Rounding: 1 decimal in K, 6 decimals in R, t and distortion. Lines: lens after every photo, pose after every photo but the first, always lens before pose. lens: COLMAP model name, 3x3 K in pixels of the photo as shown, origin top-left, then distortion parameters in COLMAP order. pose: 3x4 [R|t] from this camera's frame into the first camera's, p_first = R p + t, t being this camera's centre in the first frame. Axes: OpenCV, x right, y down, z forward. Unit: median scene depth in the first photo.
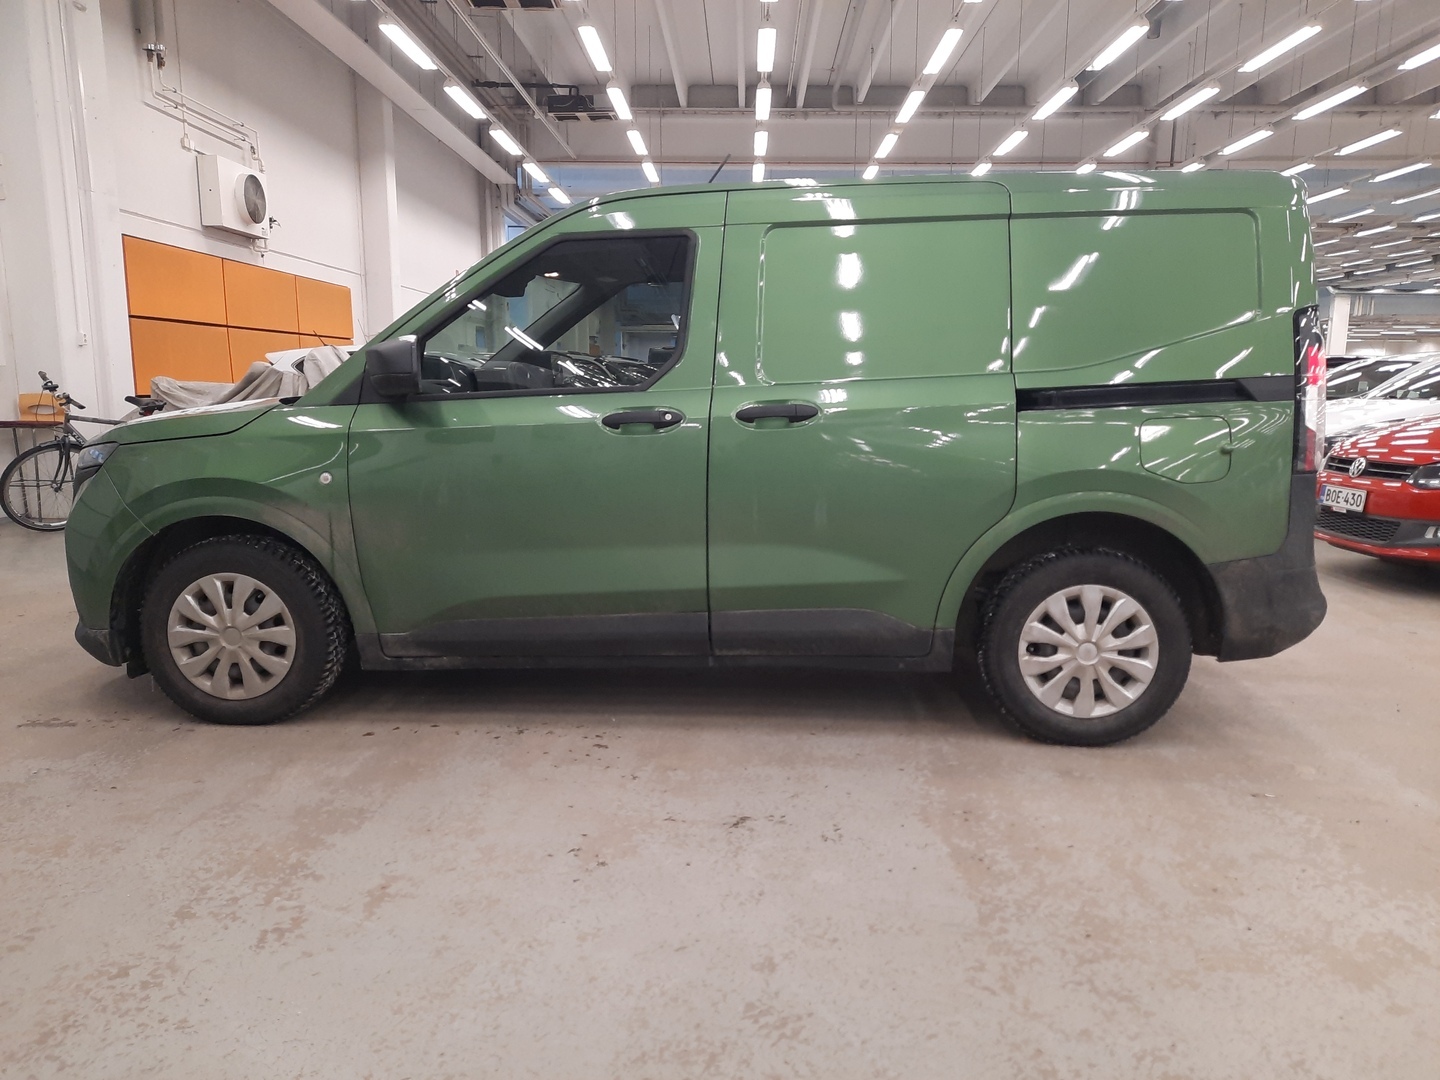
lens RADIAL K [[1048.3, 0, 717.2], [0, 1048.3, 536.9], [0, 0, 1]] dist [0.040525, -0.027275]
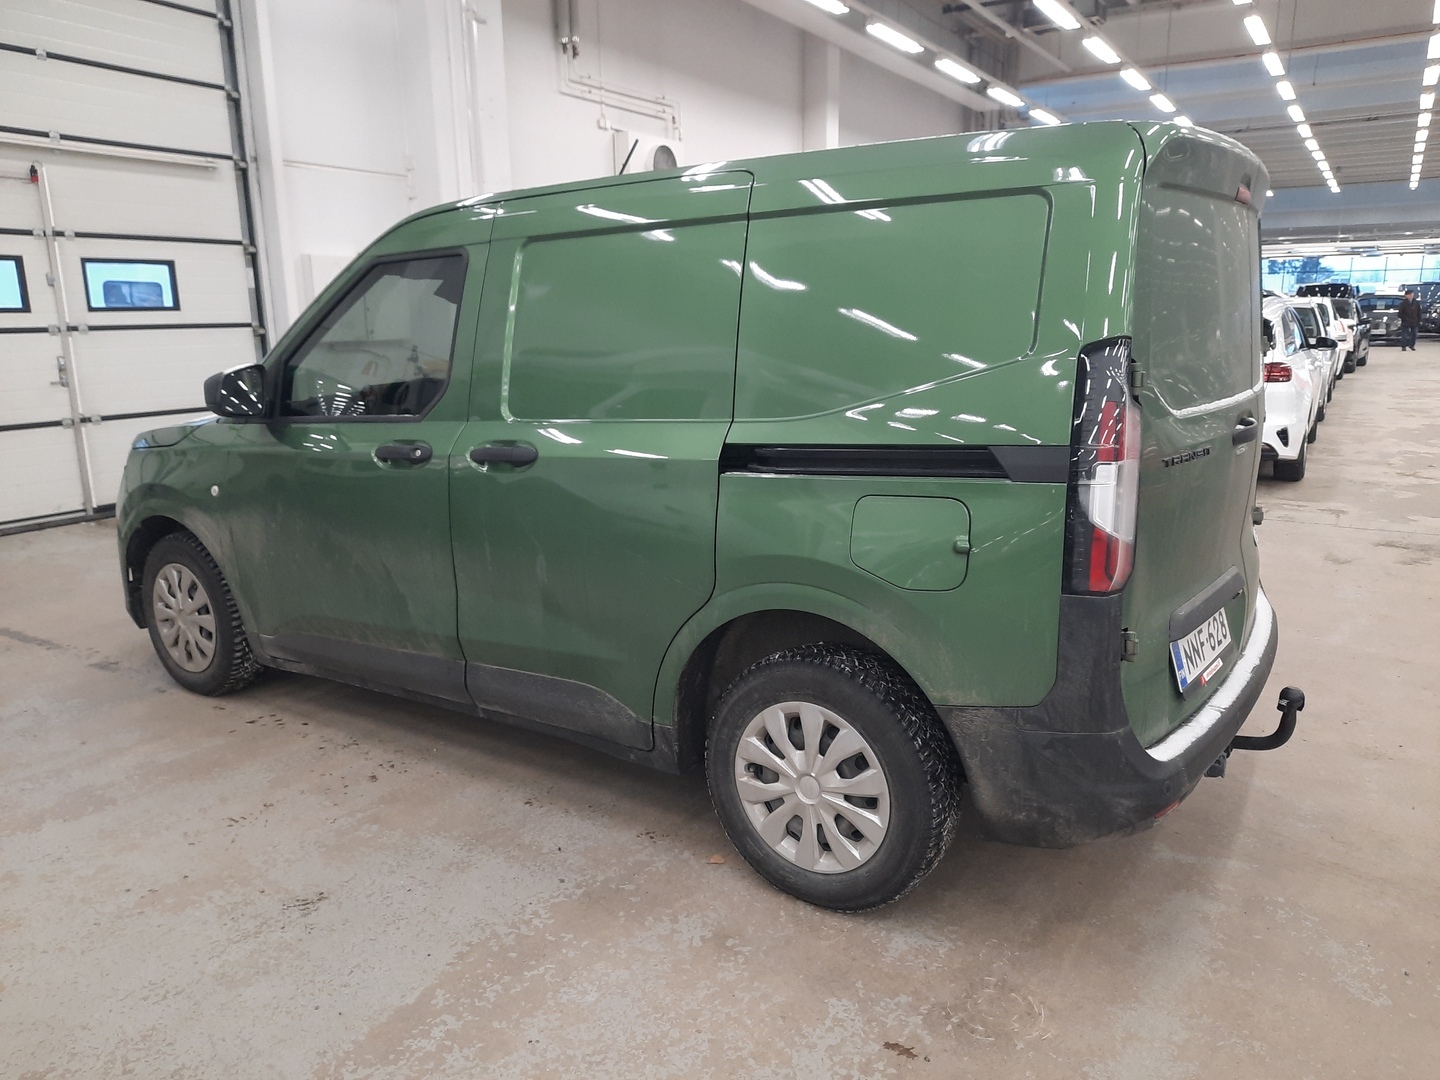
lens RADIAL K [[1048.3, 0, 719.4], [0, 1048.3, 540.6], [0, 0, 1]] dist [0.040525, -0.027275]
pose [[0.863663, 0.092609, -0.495489, 0.656168], [-0.058433, 0.994745, 0.084070, -0.130428], [0.500671, -0.043655, 0.864536, 0.312110]]
